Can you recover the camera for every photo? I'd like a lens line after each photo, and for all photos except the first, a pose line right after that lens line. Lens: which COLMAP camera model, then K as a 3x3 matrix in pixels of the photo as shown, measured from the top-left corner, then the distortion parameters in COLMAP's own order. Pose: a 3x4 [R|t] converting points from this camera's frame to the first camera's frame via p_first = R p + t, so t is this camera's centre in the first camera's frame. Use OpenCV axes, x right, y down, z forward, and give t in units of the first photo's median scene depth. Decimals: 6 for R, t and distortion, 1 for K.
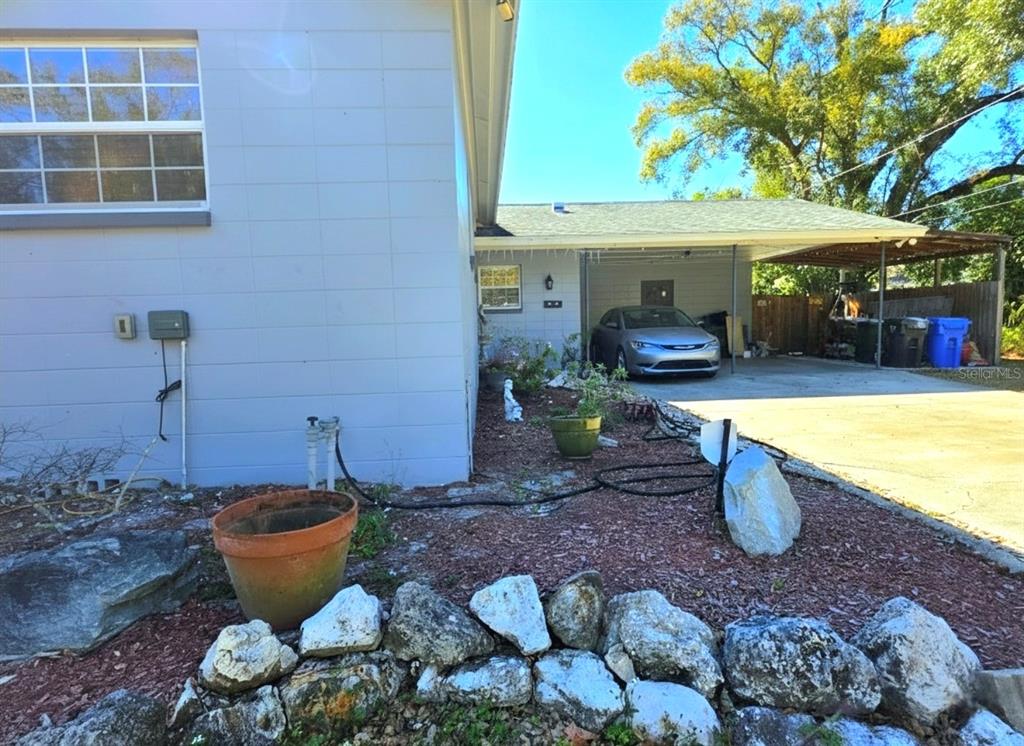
lens RADIAL K [[513.1, 0, 512.0], [0, 513.1, 373.0], [0, 0, 1]] dist [0.002168, 0.000247]
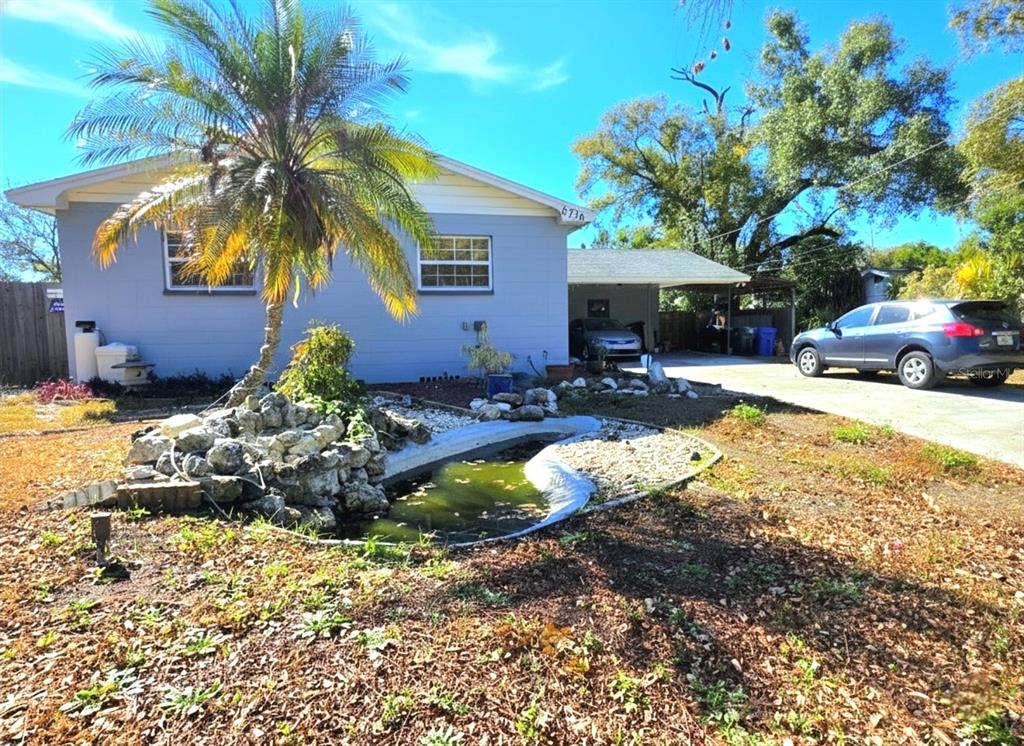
lens RADIAL K [[513.1, 0, 512.0], [0, 513.1, 373.0], [0, 0, 1]] dist [0.002168, 0.000247]
pose [[0.988638, -0.000813, 0.150316, -0.185178], [0.002562, 0.999931, -0.011449, 0.045643], [-0.150296, 0.011704, 0.988572, -0.418161]]
